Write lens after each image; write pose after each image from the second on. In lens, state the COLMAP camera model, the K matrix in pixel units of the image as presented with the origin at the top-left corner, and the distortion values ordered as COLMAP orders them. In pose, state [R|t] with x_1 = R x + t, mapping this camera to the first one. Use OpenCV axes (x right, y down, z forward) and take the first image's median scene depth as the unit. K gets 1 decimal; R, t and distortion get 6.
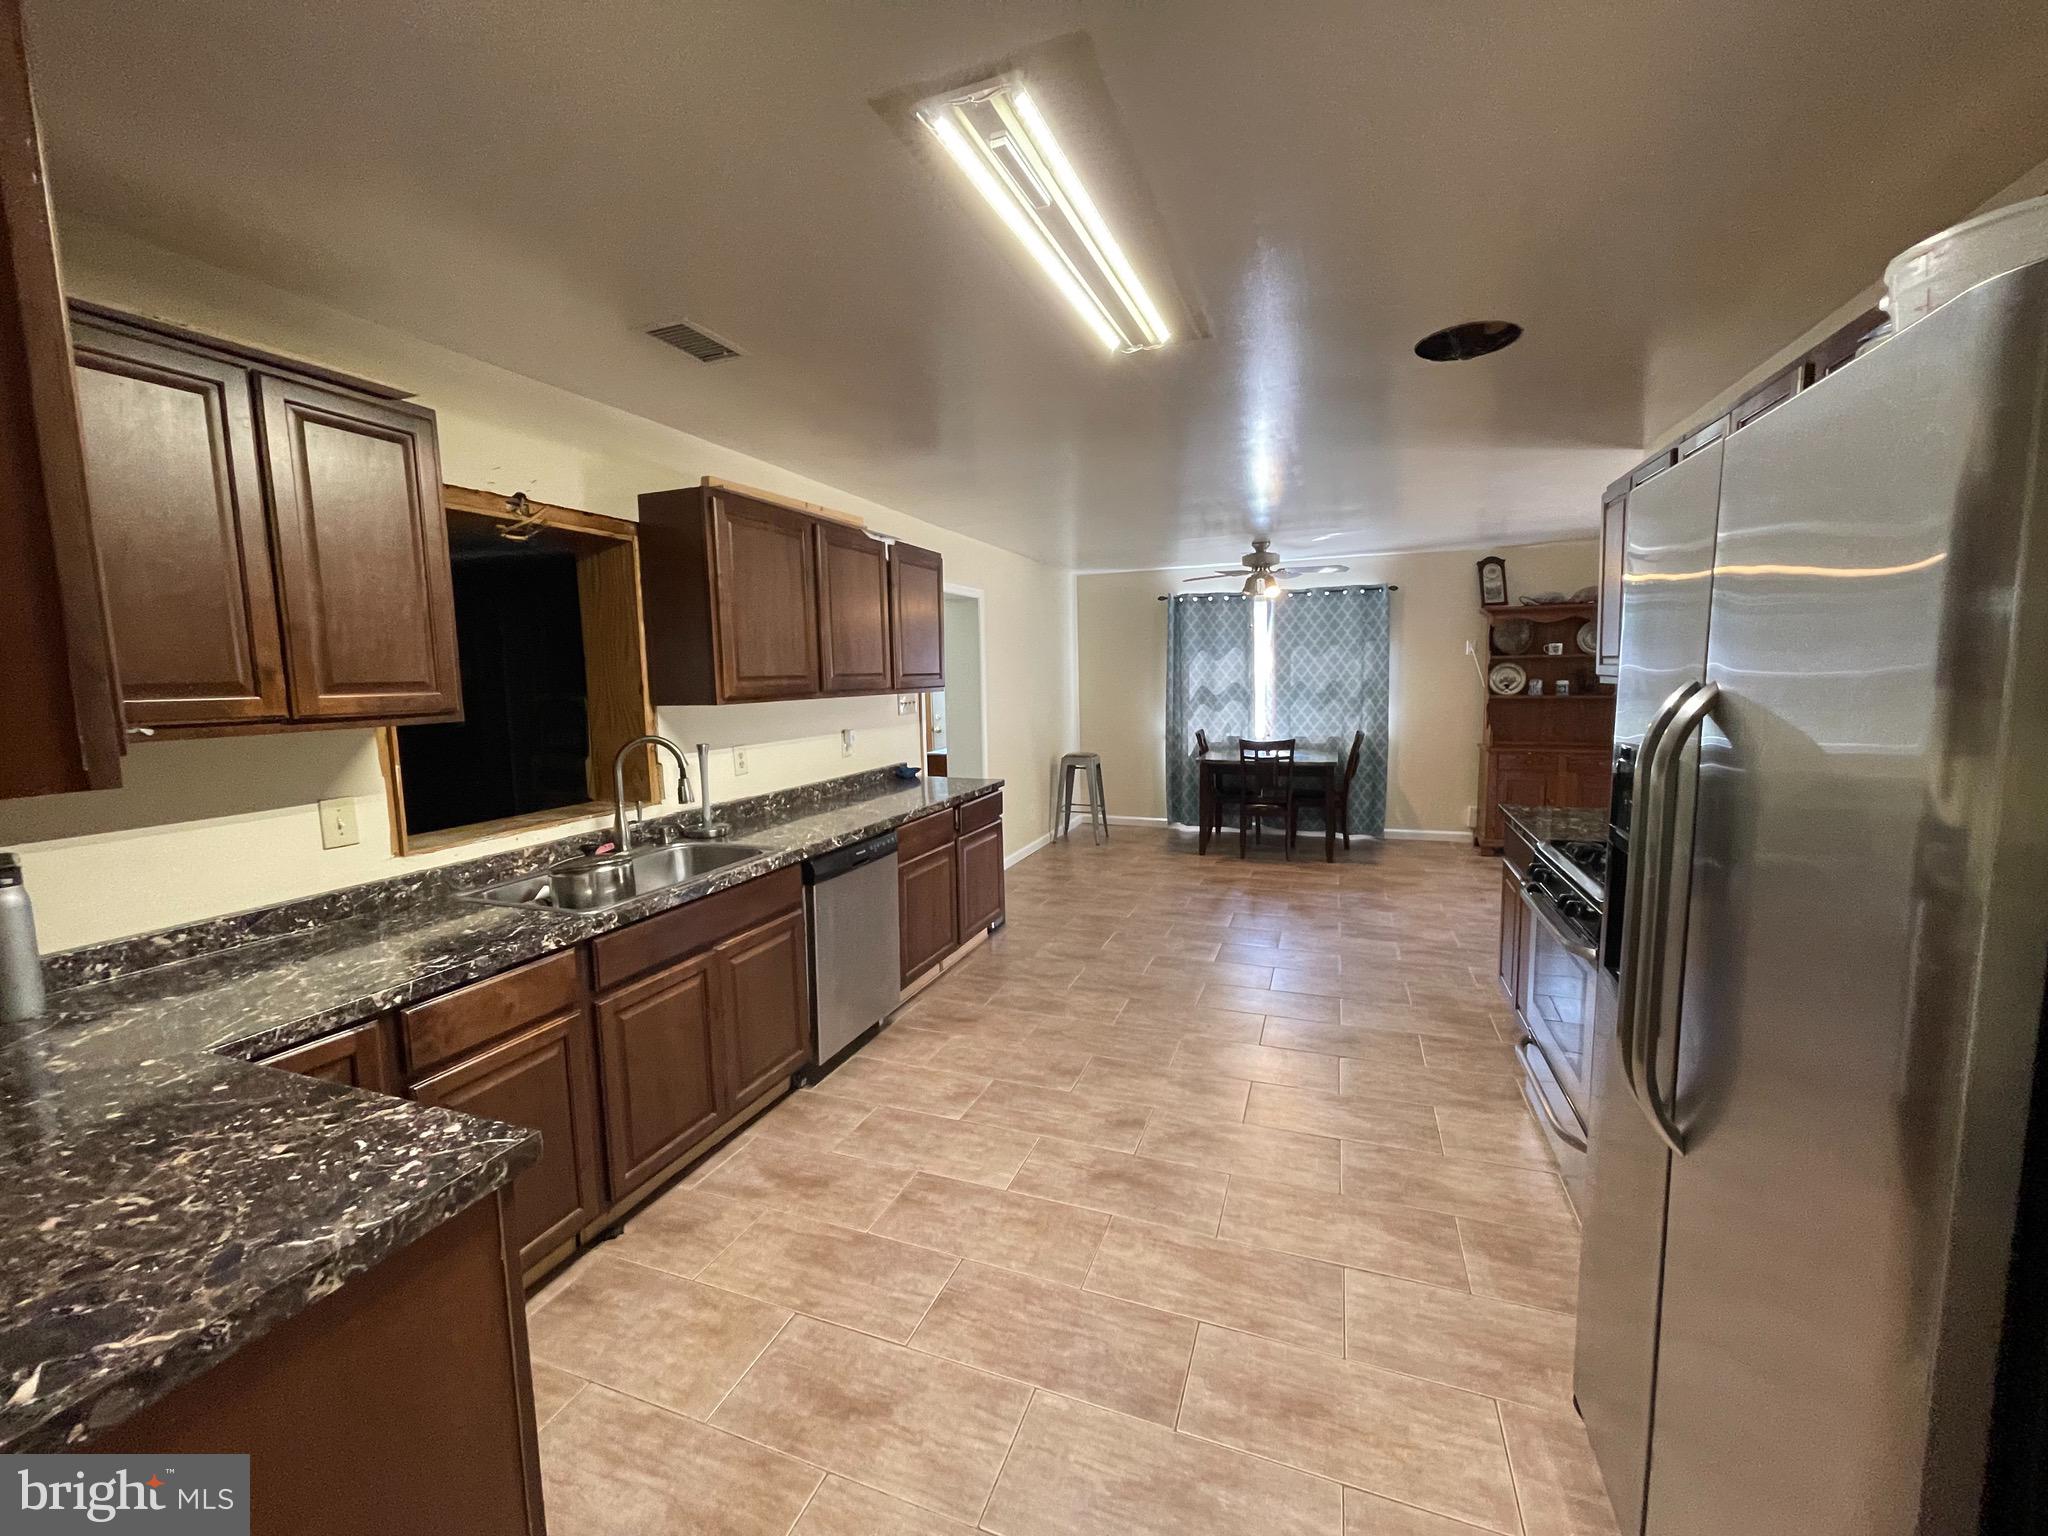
lens RADIAL K [[822.3, 0, 1029.2], [0, 822.3, 756.0], [0, 0, 1]] dist [-0.008275, 0.000432]
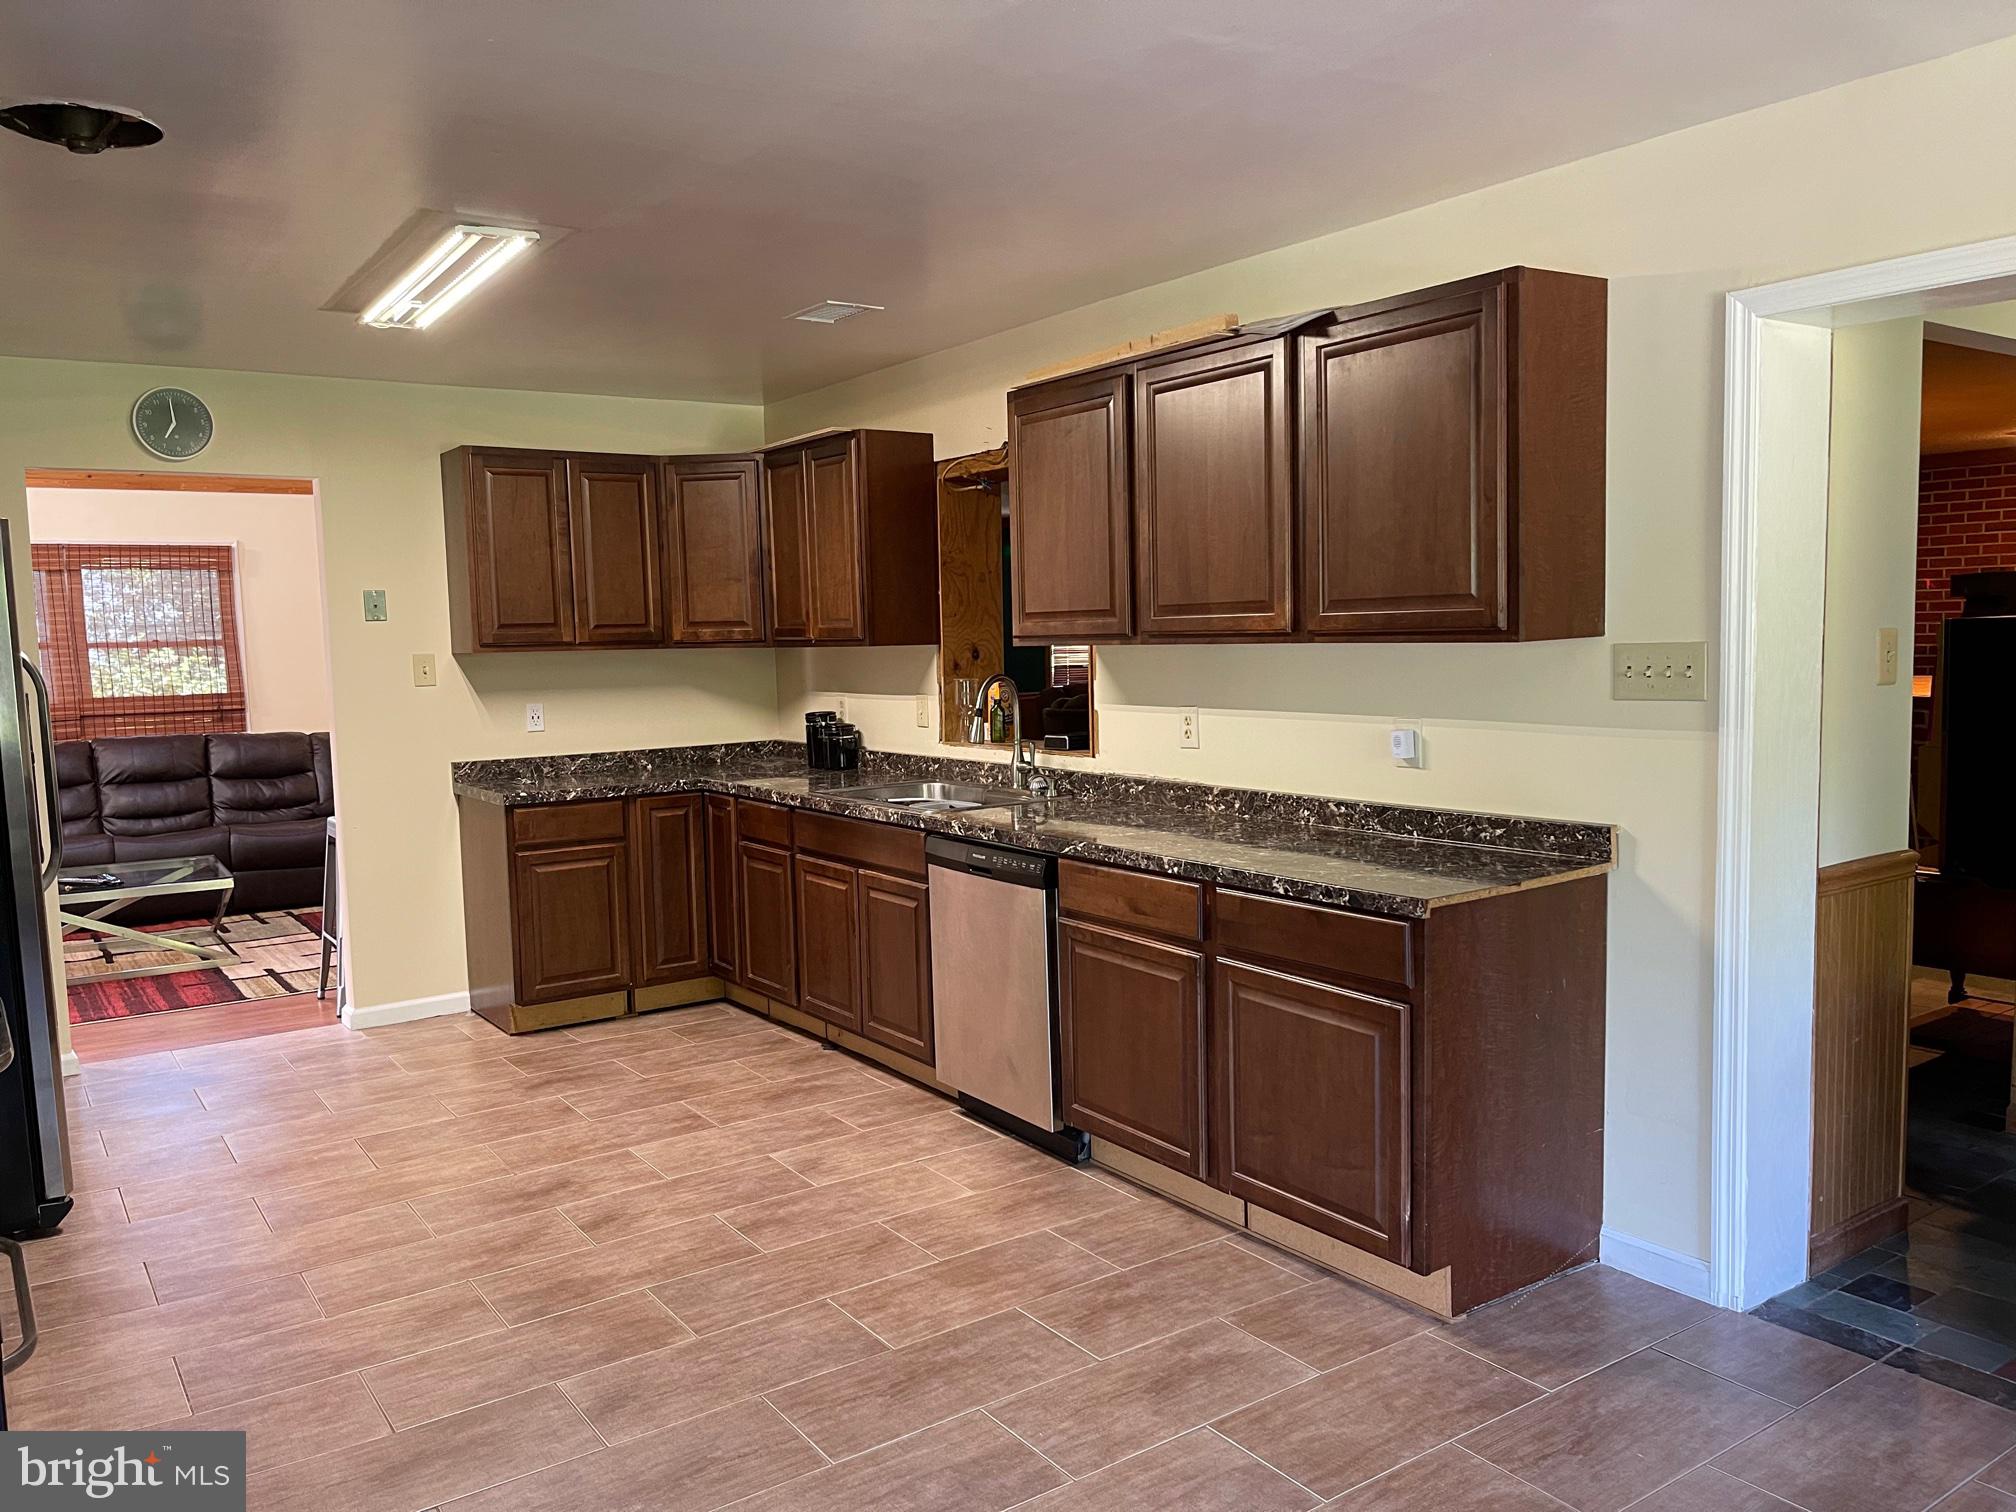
lens RADIAL K [[1517.7, 0, 1008.7], [0, 1517.7, 764.1], [0, 0, 1]] dist [0.039194, -0.061120]
pose [[-0.567924, 0.111658, -0.815472, 0.944693], [-0.045745, 0.984942, 0.166721, -0.205704], [0.821809, 0.131989, -0.554265, 1.911702]]
